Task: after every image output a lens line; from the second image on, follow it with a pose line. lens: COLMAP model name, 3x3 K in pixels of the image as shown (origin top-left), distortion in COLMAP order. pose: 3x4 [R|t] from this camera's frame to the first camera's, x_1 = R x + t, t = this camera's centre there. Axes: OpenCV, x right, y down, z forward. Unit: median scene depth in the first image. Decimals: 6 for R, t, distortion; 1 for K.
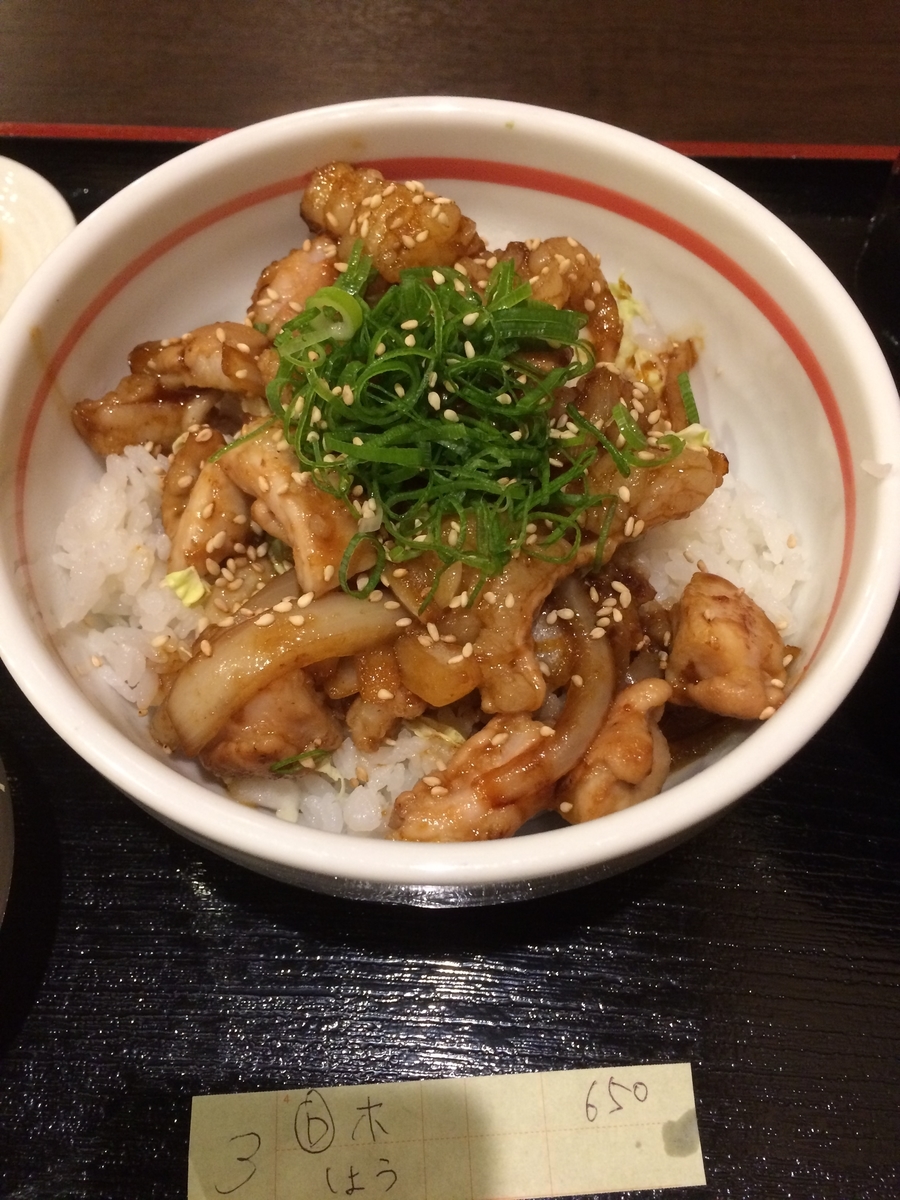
lens RADIAL K [[1054.8, 0, 450.0], [0, 1054.8, 600.0], [0, 0, 1]] dist [0.084236, -0.151537]
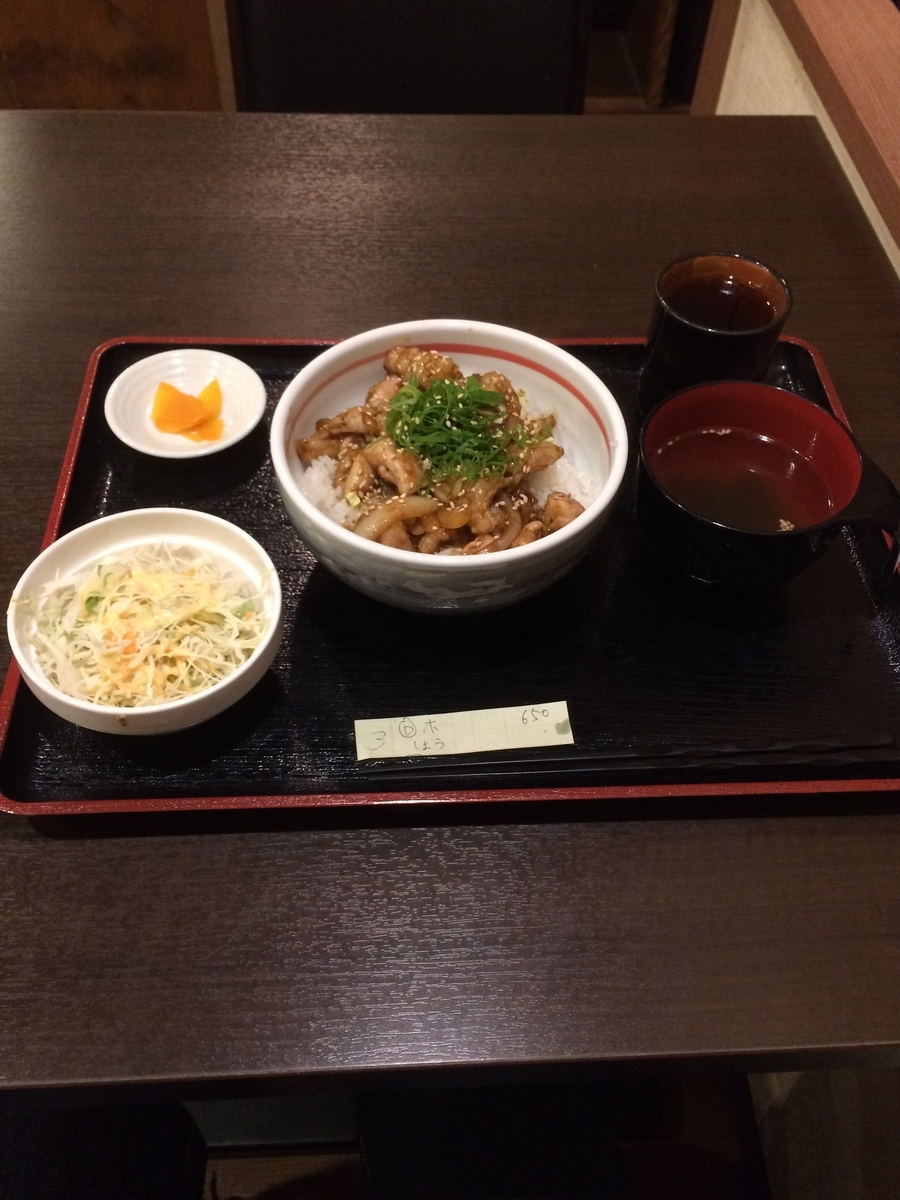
lens RADIAL K [[1054.8, 0, 450.0], [0, 1054.8, 600.0], [0, 0, 1]] dist [0.084236, -0.151537]
pose [[0.998560, -0.035670, 0.040072, -0.115899], [0.042628, 0.981058, -0.188967, 0.651120], [-0.032572, 0.190403, 0.981165, -1.326648]]
